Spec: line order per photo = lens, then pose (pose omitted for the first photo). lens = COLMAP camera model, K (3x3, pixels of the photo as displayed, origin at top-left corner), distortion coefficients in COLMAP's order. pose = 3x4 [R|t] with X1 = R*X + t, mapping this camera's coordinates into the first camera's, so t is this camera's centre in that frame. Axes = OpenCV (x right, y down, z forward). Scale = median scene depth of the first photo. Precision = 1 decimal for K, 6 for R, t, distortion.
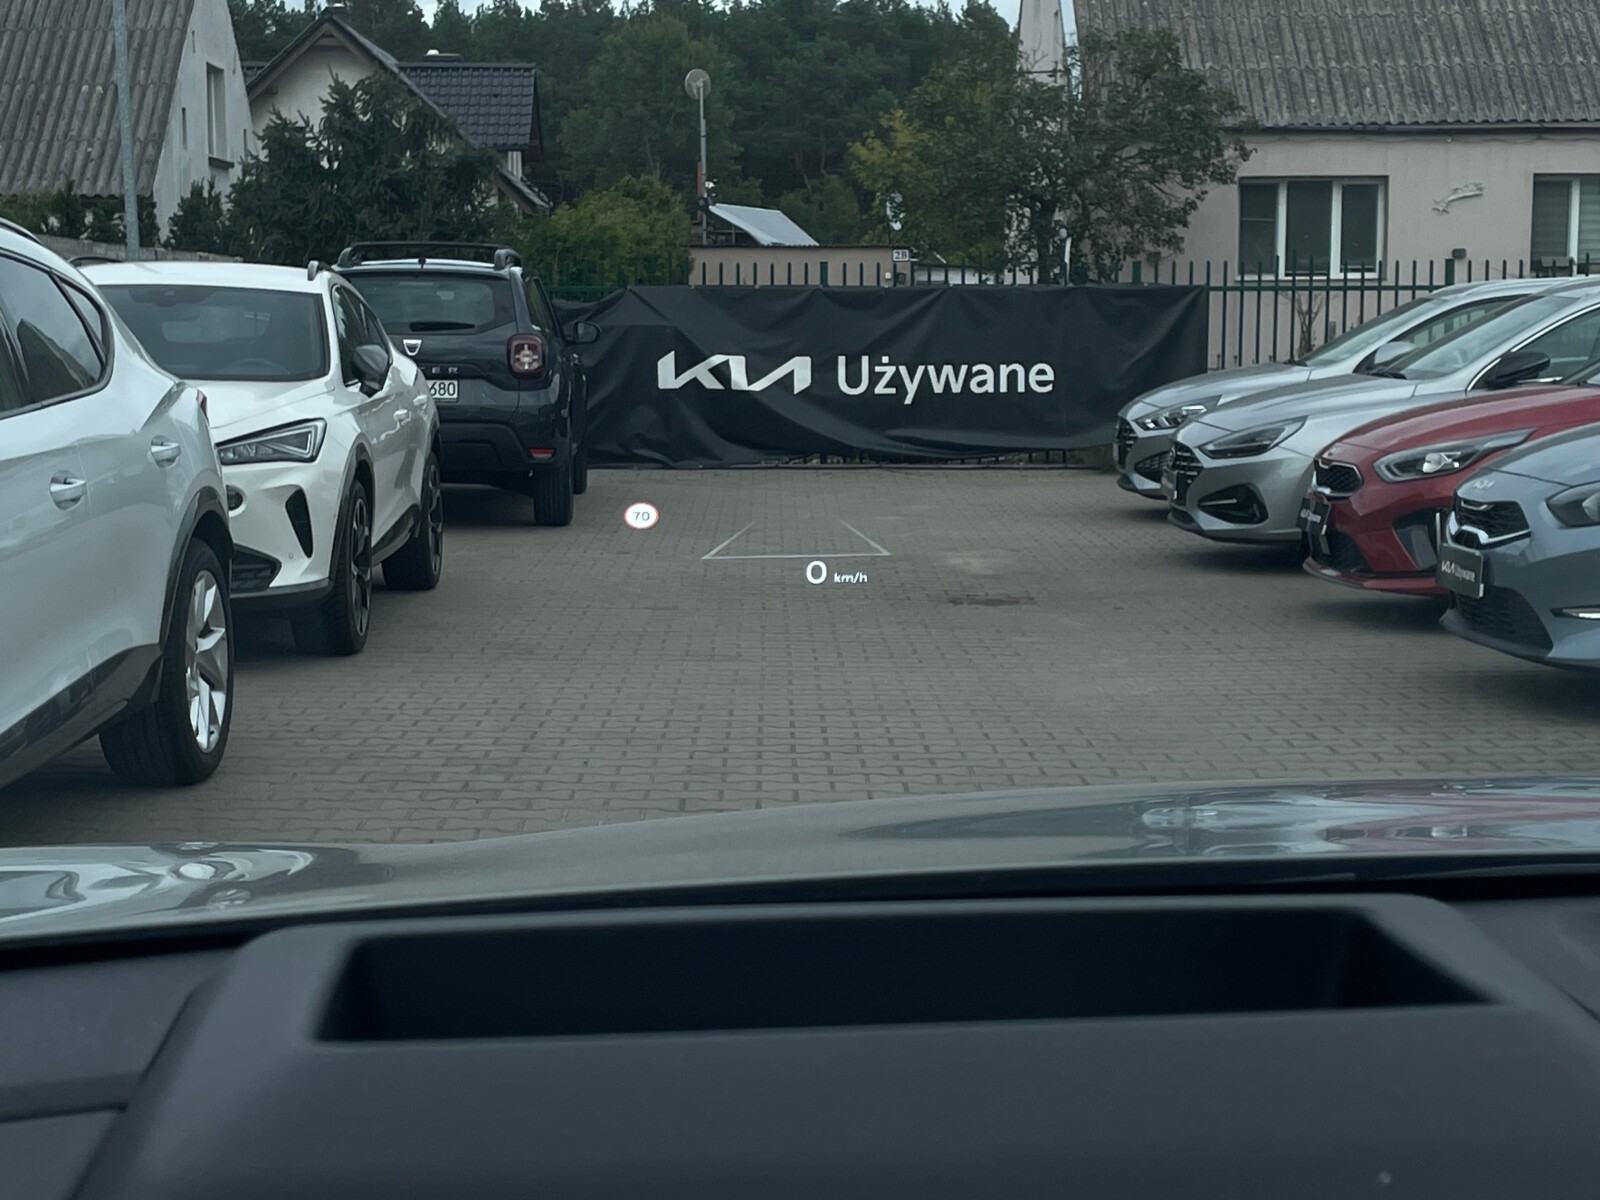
lens RADIAL K [[2759.7, 0, 748.3], [0, 2759.7, 678.5], [0, 0, 1]] dist [0.091042, 0.000000]
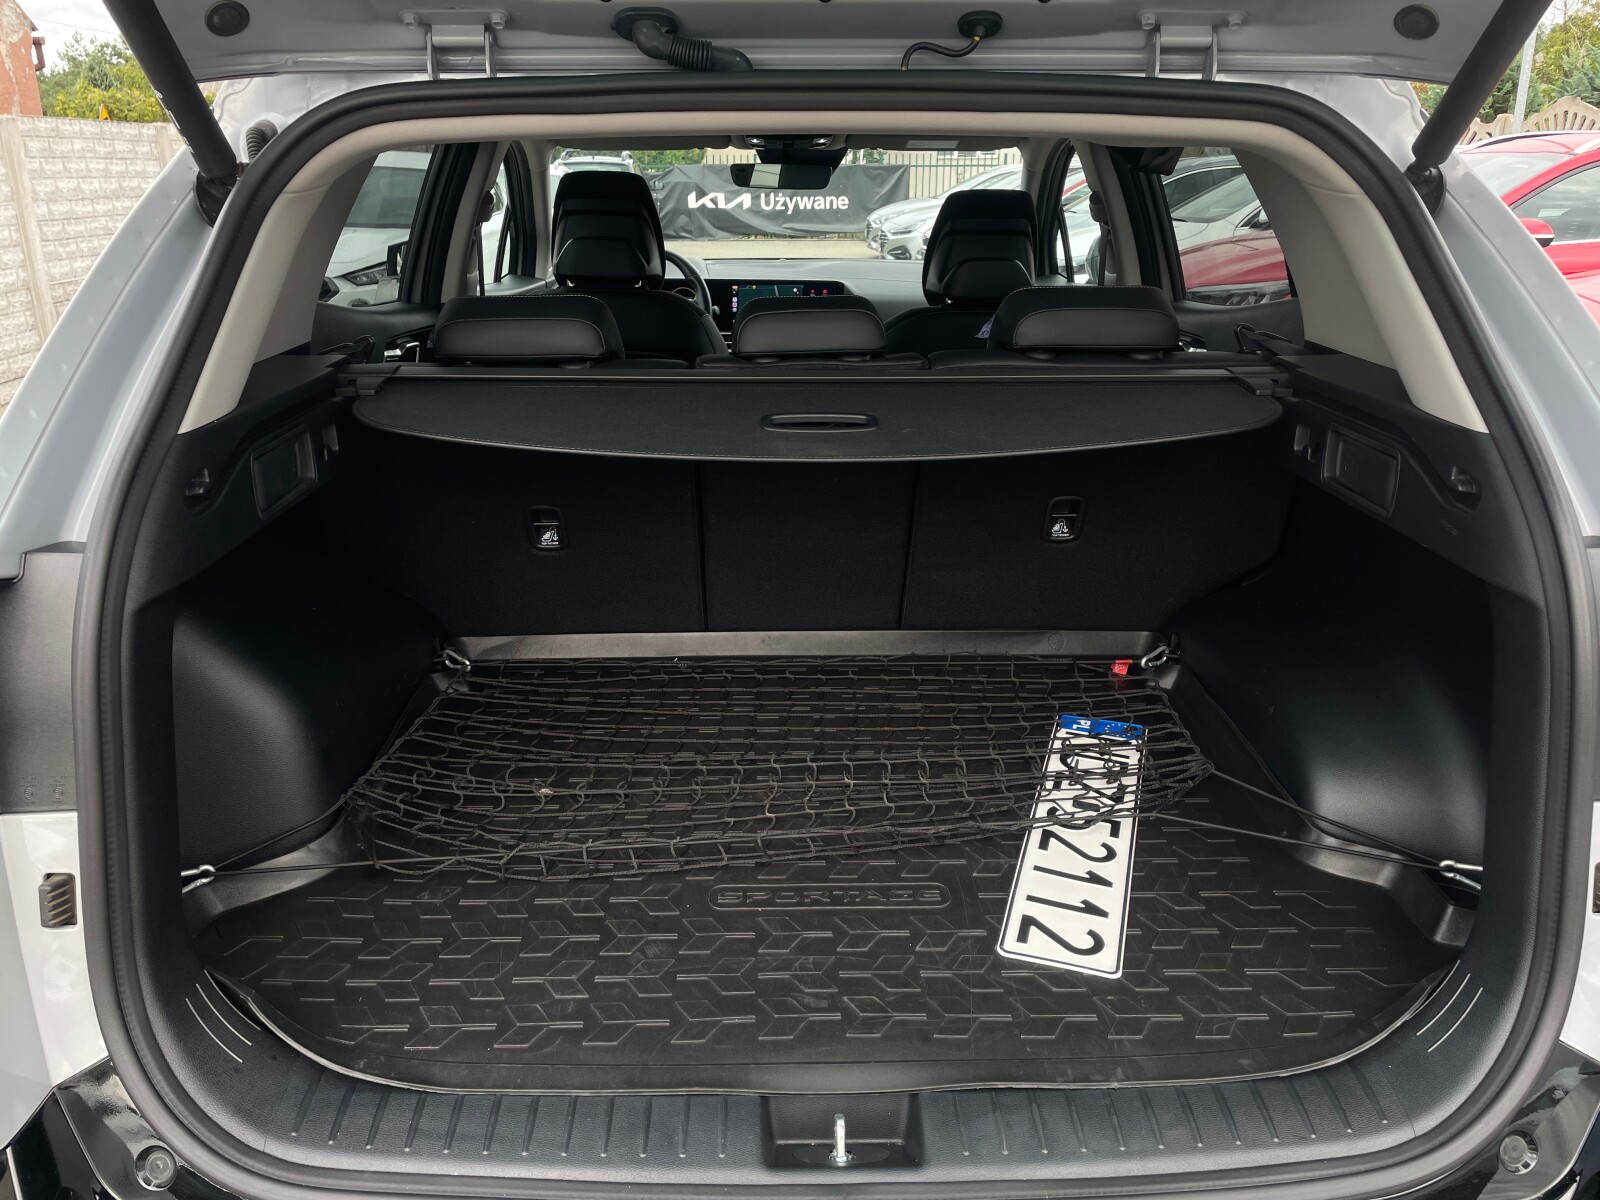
lens RADIAL K [[1233.4, 0, 779.4], [0, 1233.4, 550.1], [0, 0, 1]] dist [0.086209, -0.114037]
pose [[0.999743, -0.008680, 0.020939, 0.025251], [0.005081, 0.986089, 0.166142, 0.015664], [-0.022090, -0.165993, 0.985880, -0.172199]]
